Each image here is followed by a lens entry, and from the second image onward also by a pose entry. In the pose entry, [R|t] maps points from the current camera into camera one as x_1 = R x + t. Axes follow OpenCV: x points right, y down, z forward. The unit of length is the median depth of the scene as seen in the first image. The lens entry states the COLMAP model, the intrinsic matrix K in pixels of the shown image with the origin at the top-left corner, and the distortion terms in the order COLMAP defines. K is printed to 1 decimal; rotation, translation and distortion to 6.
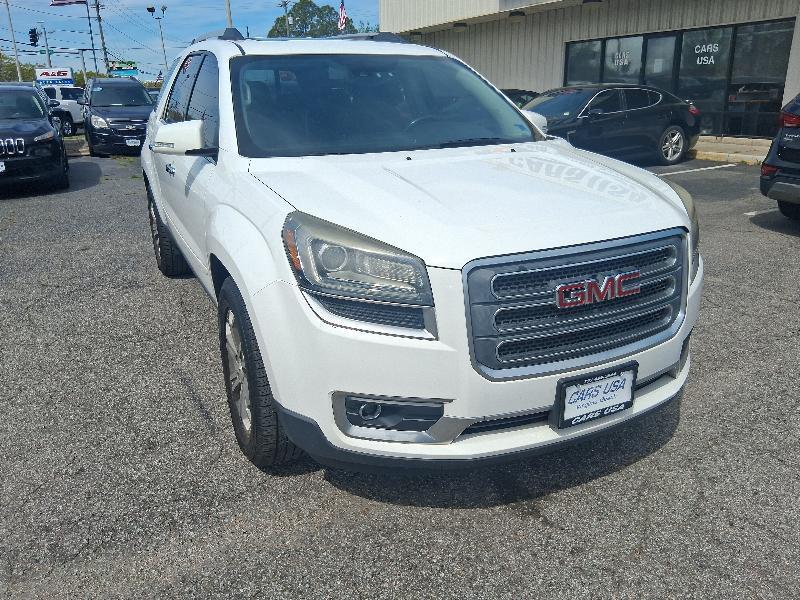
lens RADIAL K [[619.9, 0, 388.8], [0, 619.9, 303.8], [0, 0, 1]] dist [0.070025, -0.116786]
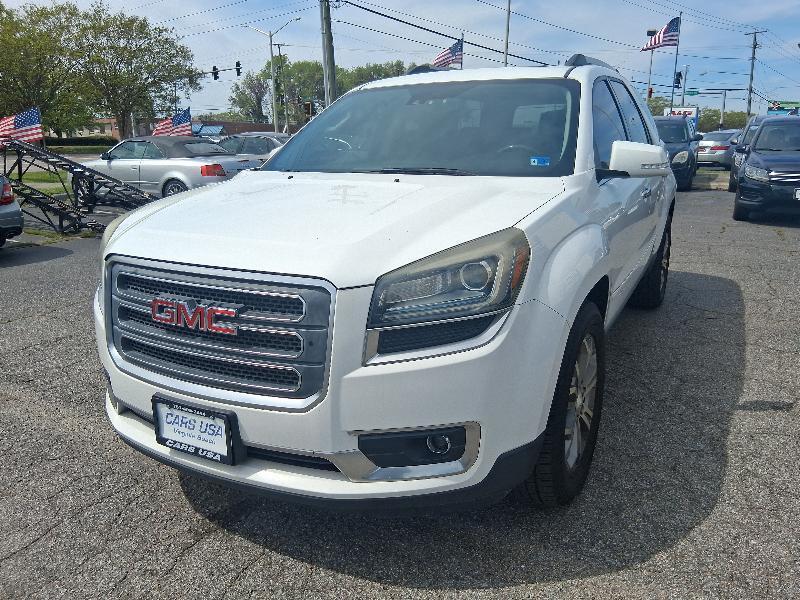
lens RADIAL K [[619.9, 0, 420.1], [0, 619.9, 294.2], [0, 0, 1]] dist [0.070025, -0.116786]
pose [[0.611974, 0.217223, -0.760462, 1.021755], [-0.269624, 0.961241, 0.057598, -0.163073], [0.743499, 0.169791, 0.646824, 0.519240]]
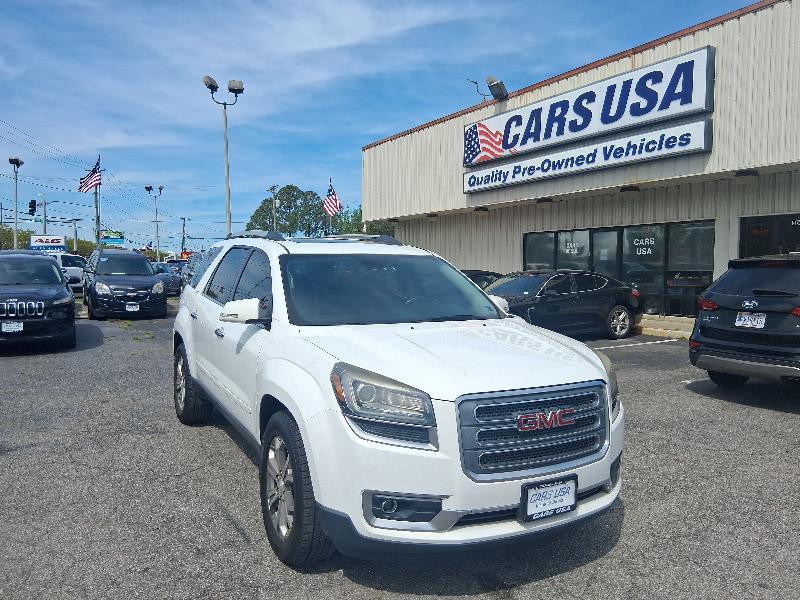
lens RADIAL K [[619.9, 0, 393.6], [0, 619.9, 302.9], [0, 0, 1]] dist [0.070025, -0.116786]
pose [[0.998393, 0.025233, 0.050733, -0.083535], [-0.010973, 0.964517, -0.263792, 0.083191], [-0.055589, 0.262811, 0.963245, -0.376827]]
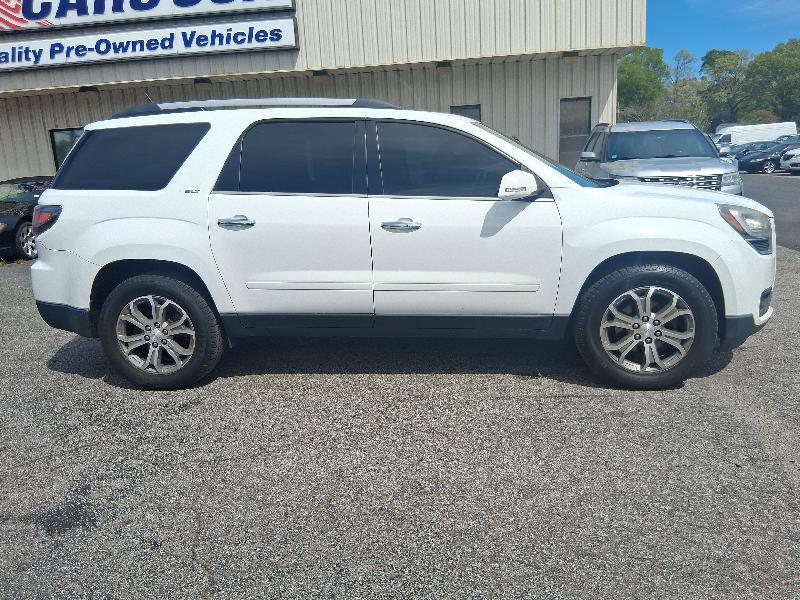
lens RADIAL K [[619.9, 0, 409.1], [0, 619.9, 310.1], [0, 0, 1]] dist [0.070025, -0.116786]
pose [[0.515686, -0.205271, 0.831824, -1.782754], [0.310817, 0.949557, 0.041635, -0.174415], [-0.798411, 0.237075, 0.553476, 0.658285]]
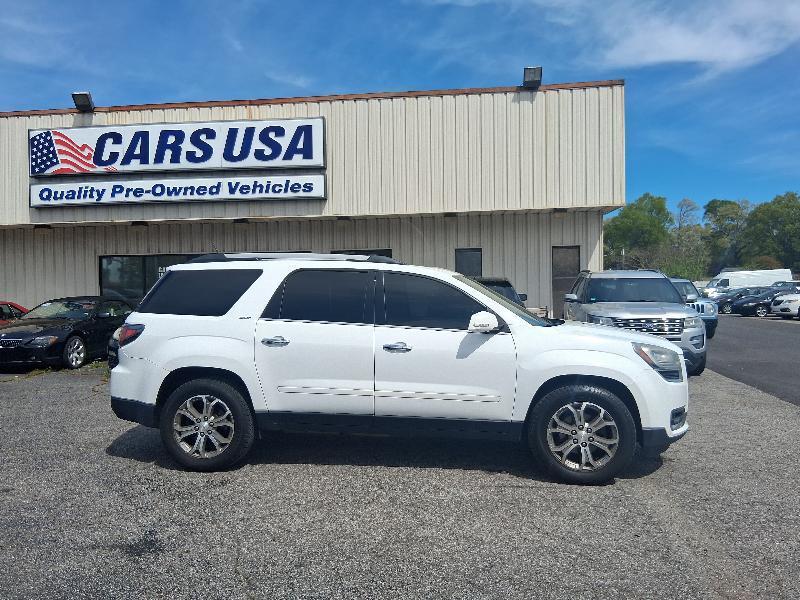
lens RADIAL K [[619.9, 0, 417.0], [0, 619.9, 298.6], [0, 0, 1]] dist [0.070025, -0.116786]
pose [[0.523828, 0.002550, 0.851820, -2.181245], [0.274124, 0.946296, -0.171405, -0.102592], [-0.806511, 0.323291, 0.494998, 0.357566]]
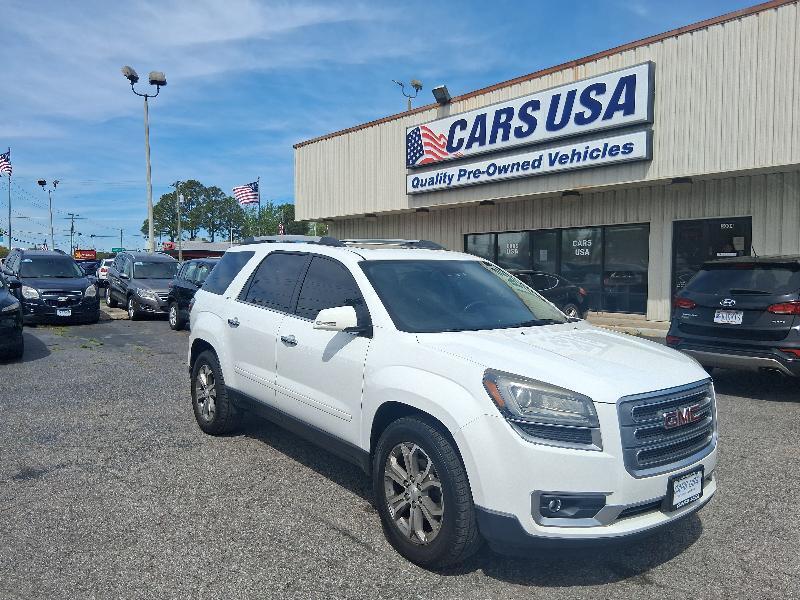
lens RADIAL K [[619.9, 0, 393.6], [0, 619.9, 305.2], [0, 0, 1]] dist [0.070025, -0.116786]
pose [[0.978551, 0.010547, 0.205732, -0.577097], [0.043320, 0.965822, -0.255560, 0.063477], [-0.201396, 0.258990, 0.944650, -0.348122]]
